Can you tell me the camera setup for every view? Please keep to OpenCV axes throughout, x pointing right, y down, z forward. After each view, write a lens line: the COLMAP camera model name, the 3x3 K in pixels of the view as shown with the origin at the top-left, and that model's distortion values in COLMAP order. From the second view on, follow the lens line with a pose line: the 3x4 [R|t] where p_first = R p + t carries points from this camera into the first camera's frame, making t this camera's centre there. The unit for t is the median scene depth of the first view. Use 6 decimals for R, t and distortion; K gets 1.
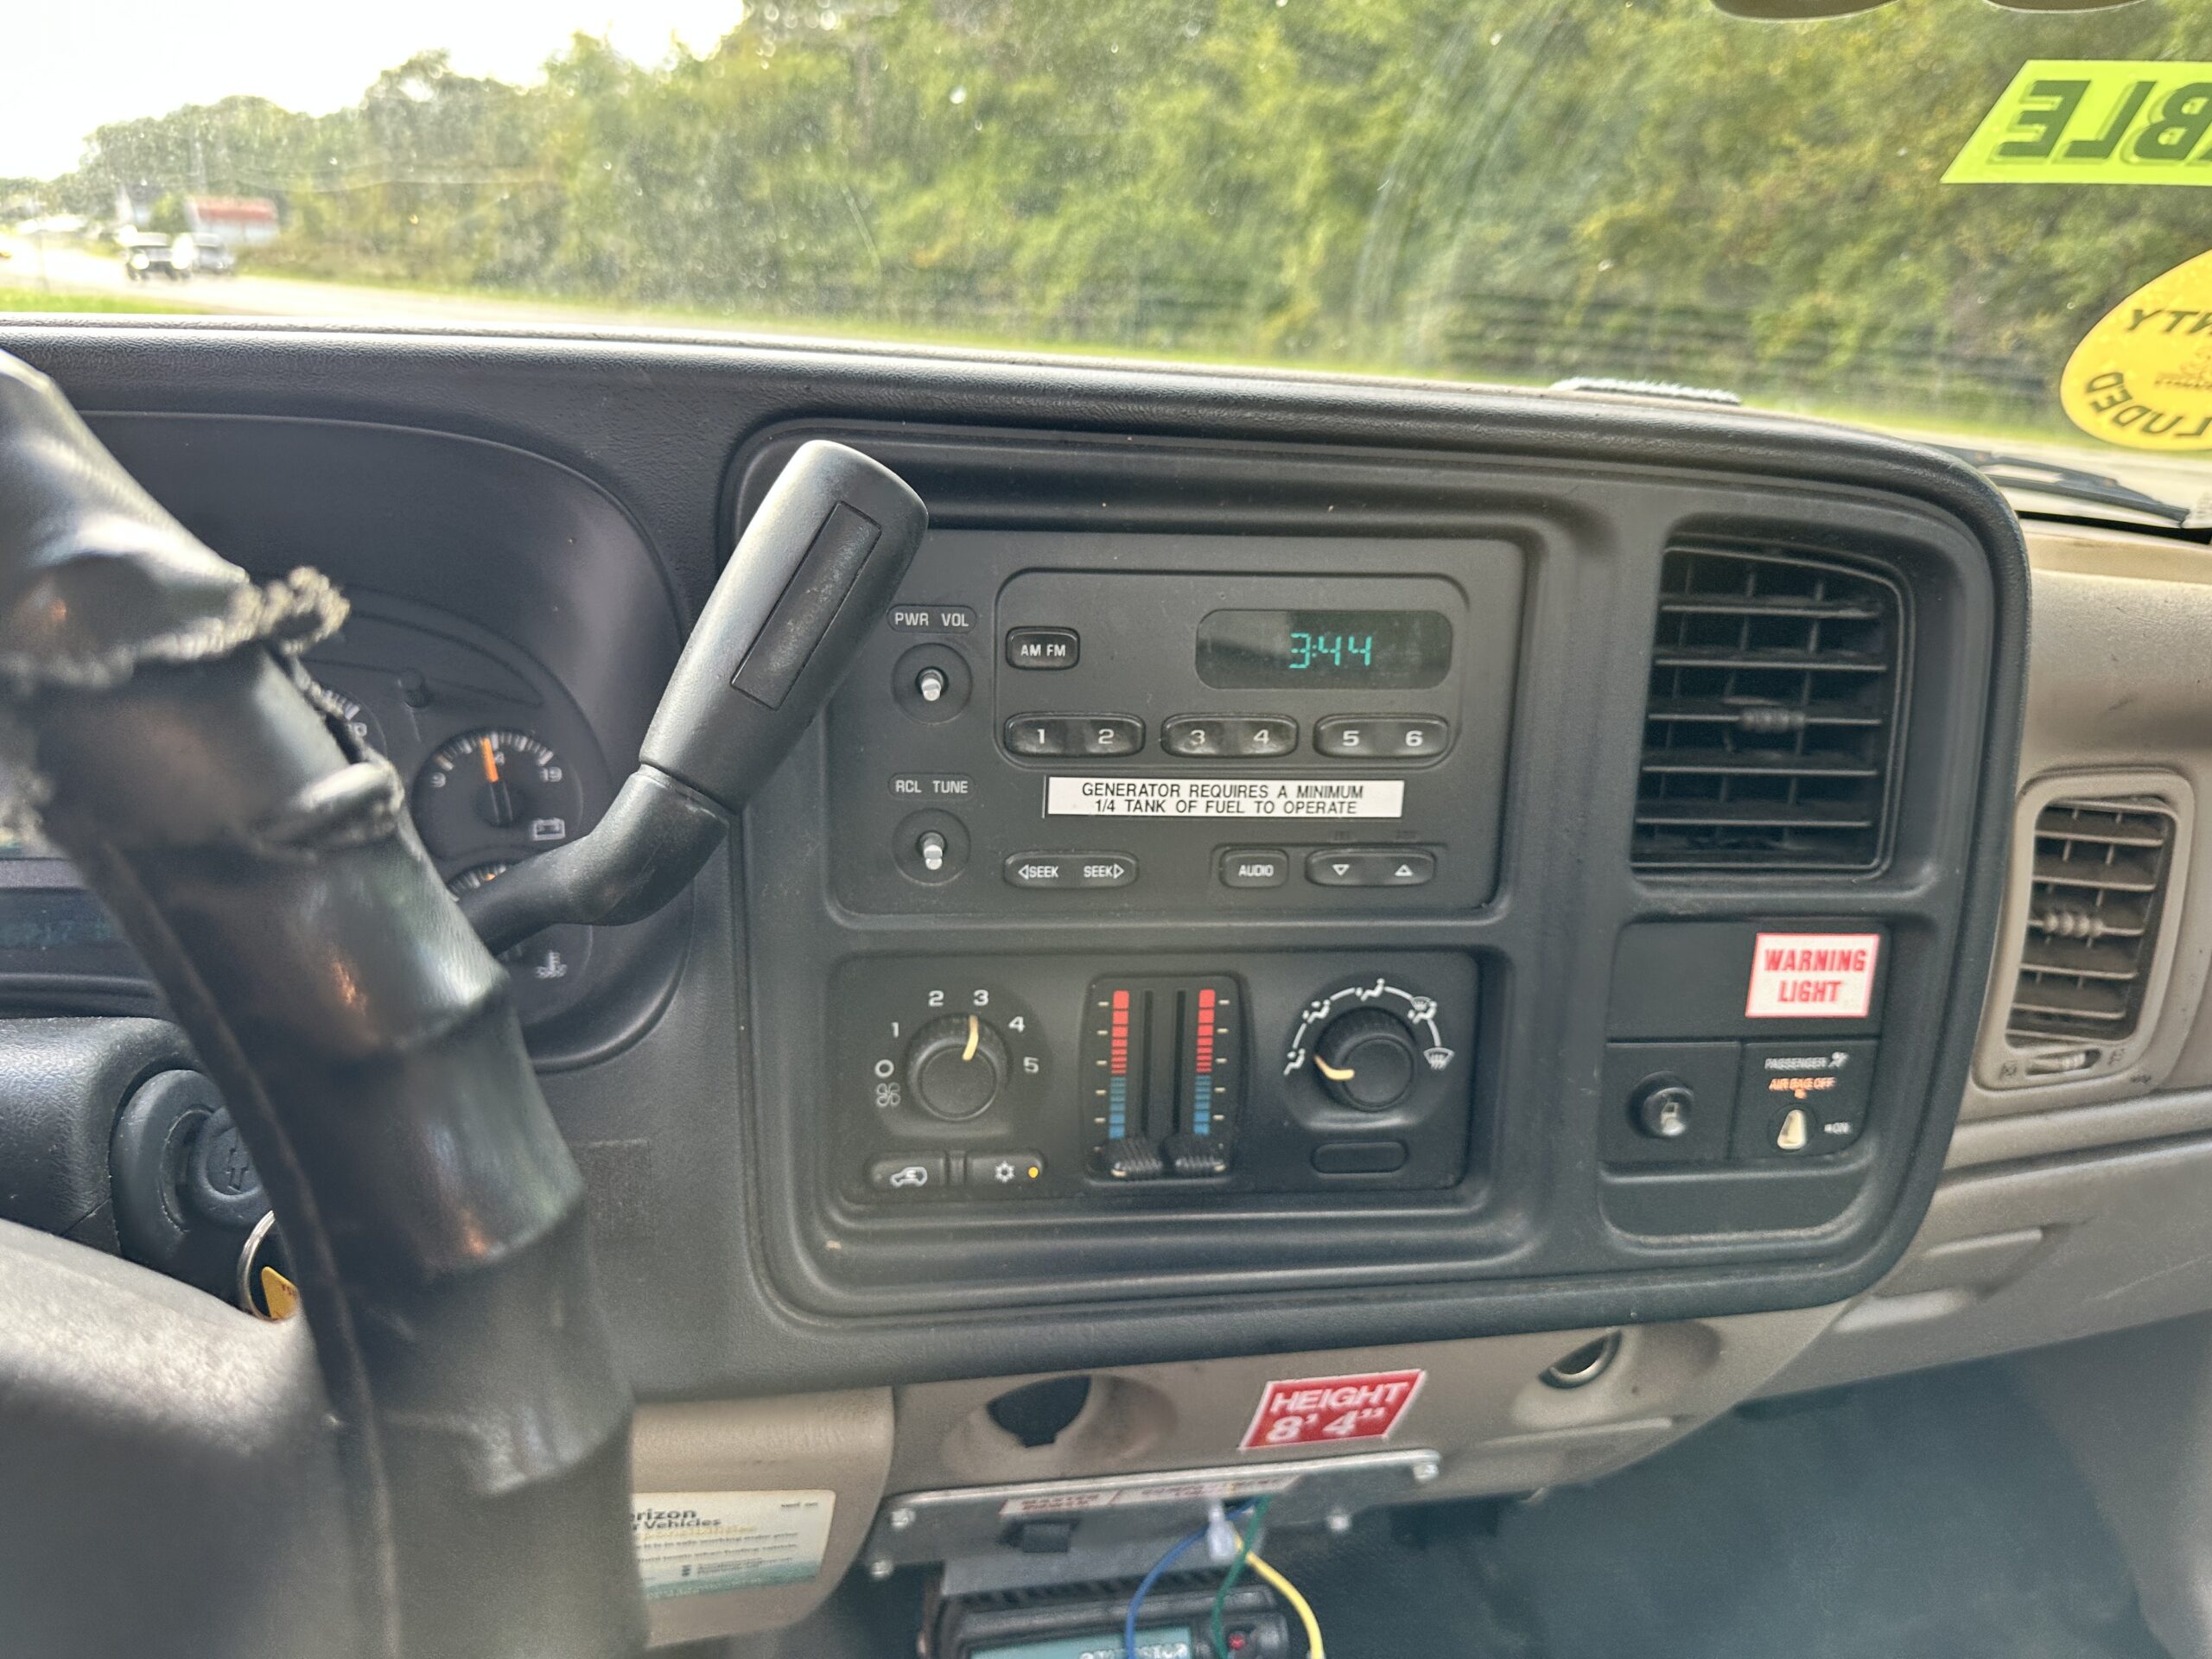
lens RADIAL K [[1574.1, 0, 1106.0], [0, 1574.1, 829.5], [0, 0, 1]] dist [-0.002370, -0.004718]
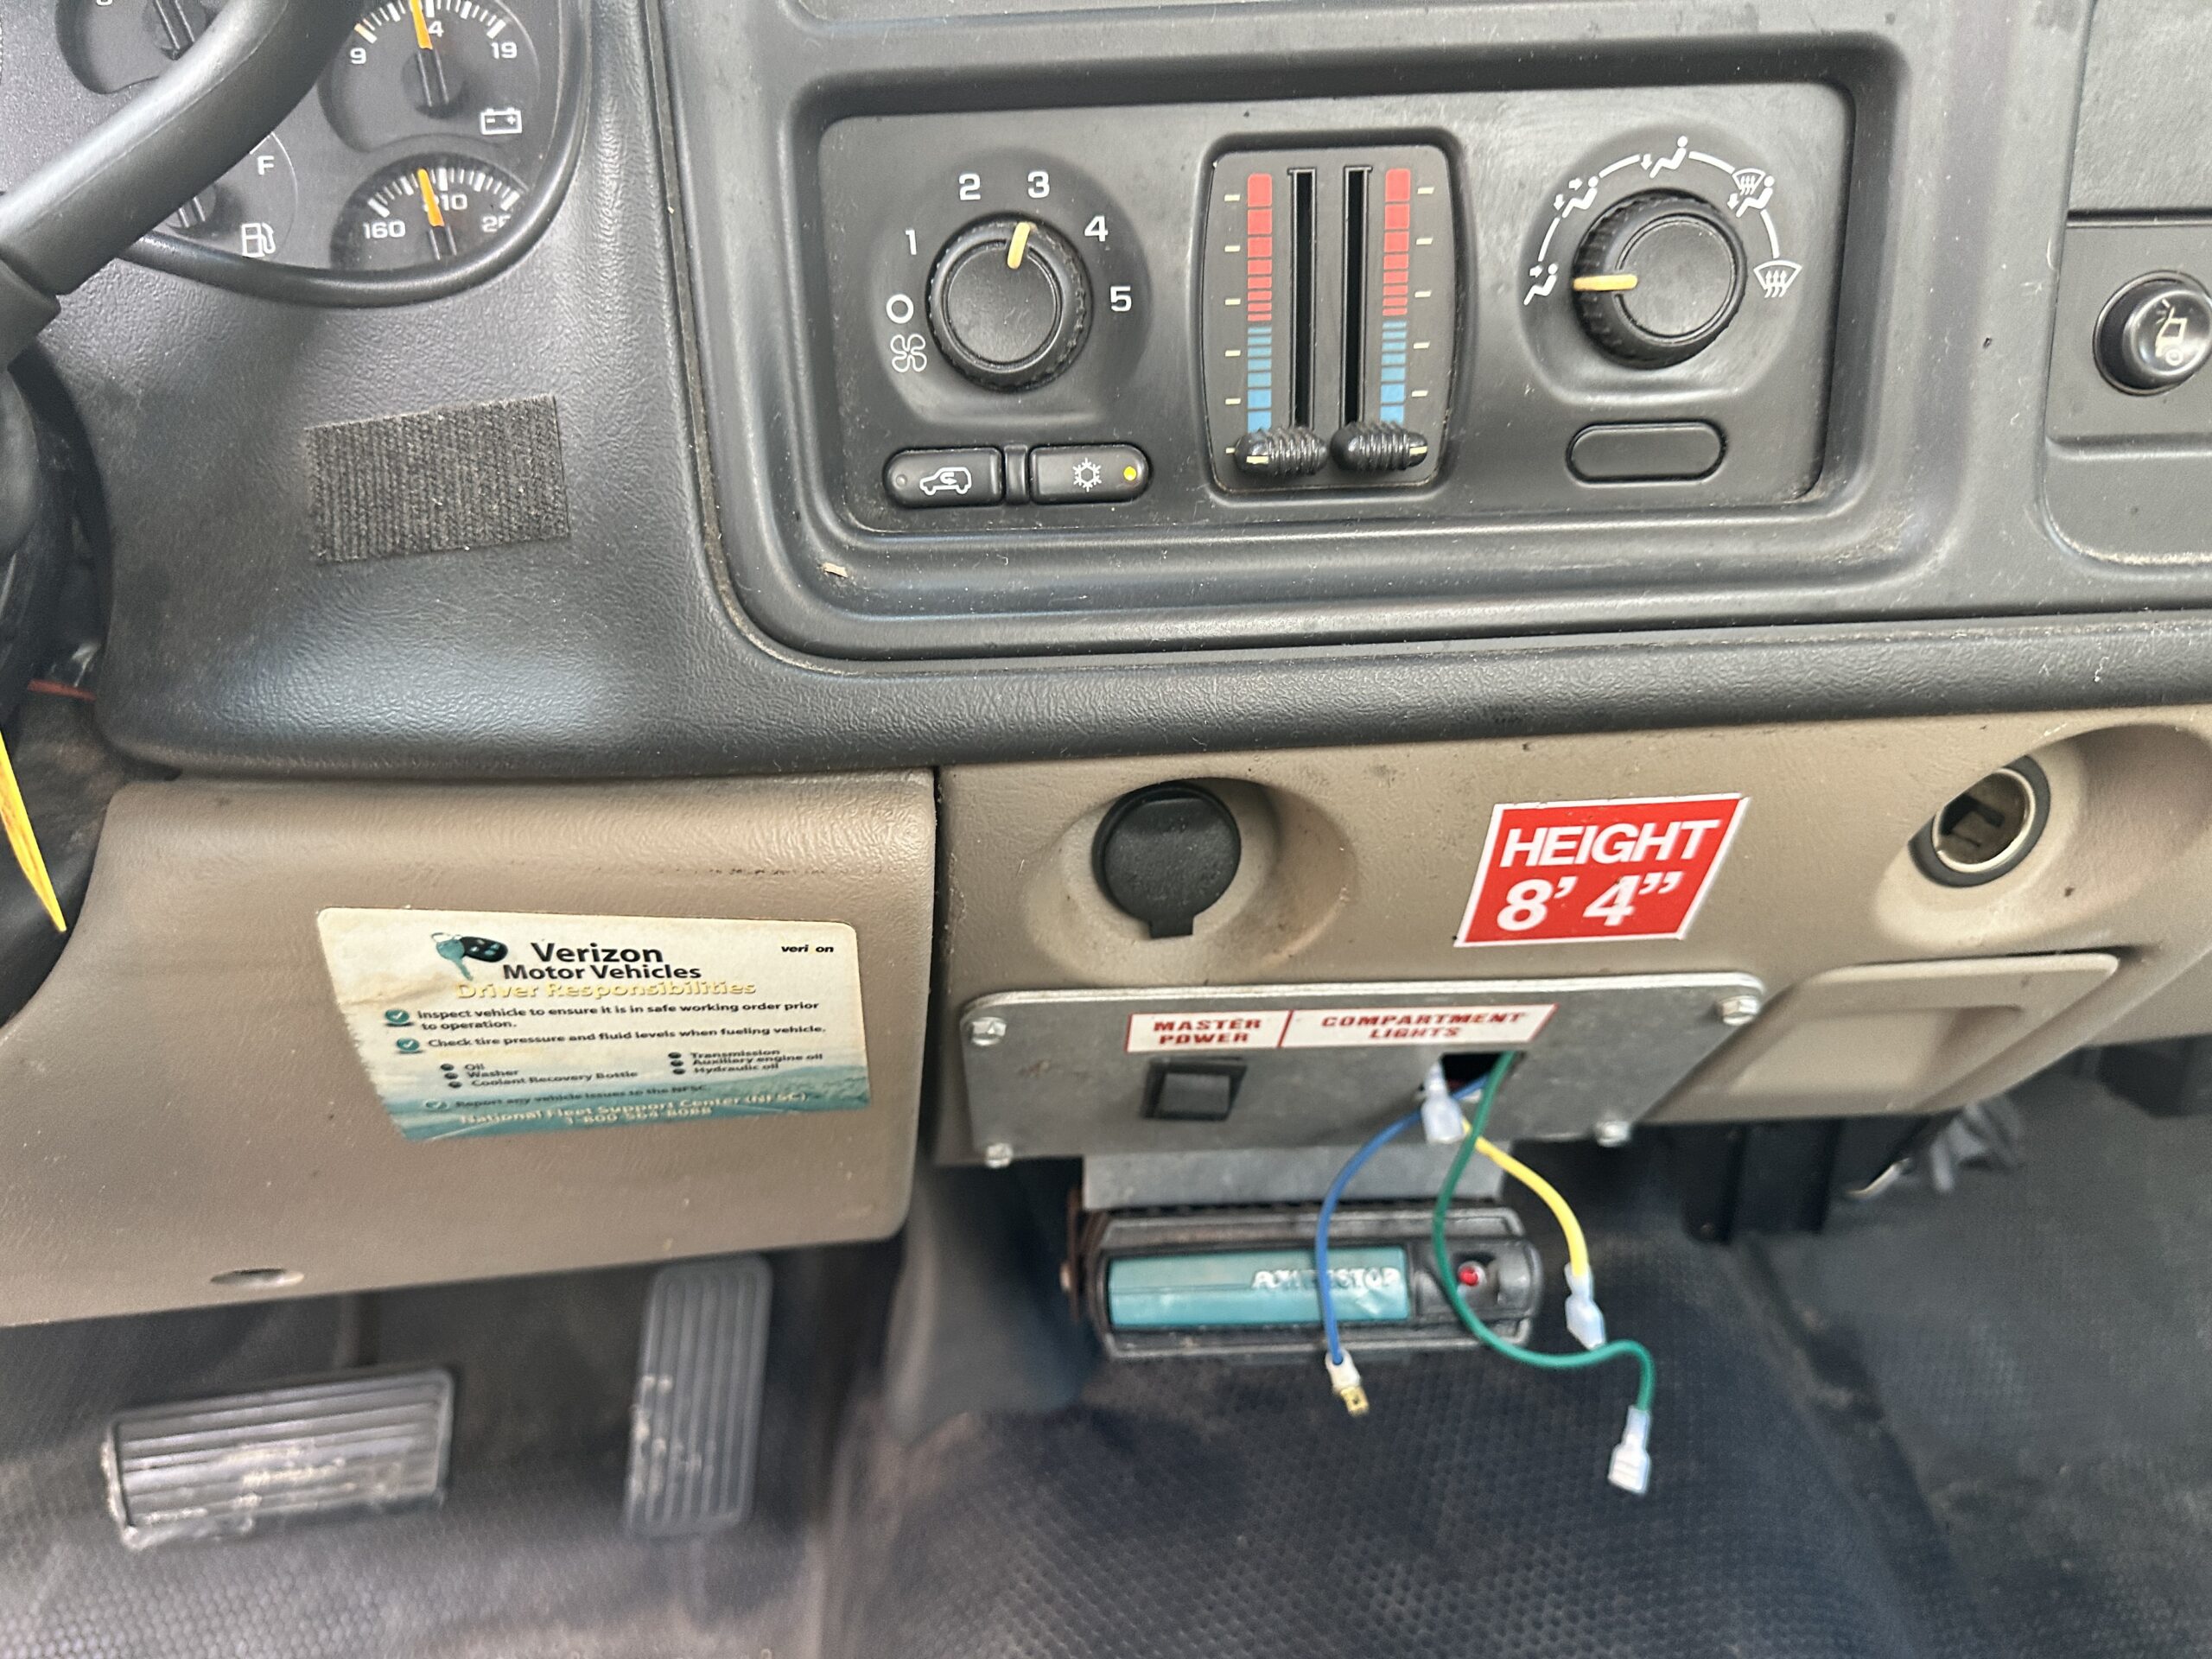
lens RADIAL K [[1672.3, 0, 1073.3], [0, 1672.3, 836.8], [0, 0, 1]] dist [0.066715, -0.296763]
pose [[0.983537, 0.000757, -0.180707, 0.054797], [0.022585, 0.991636, 0.127077, 0.264430], [0.179292, -0.129066, 0.975293, 0.274662]]
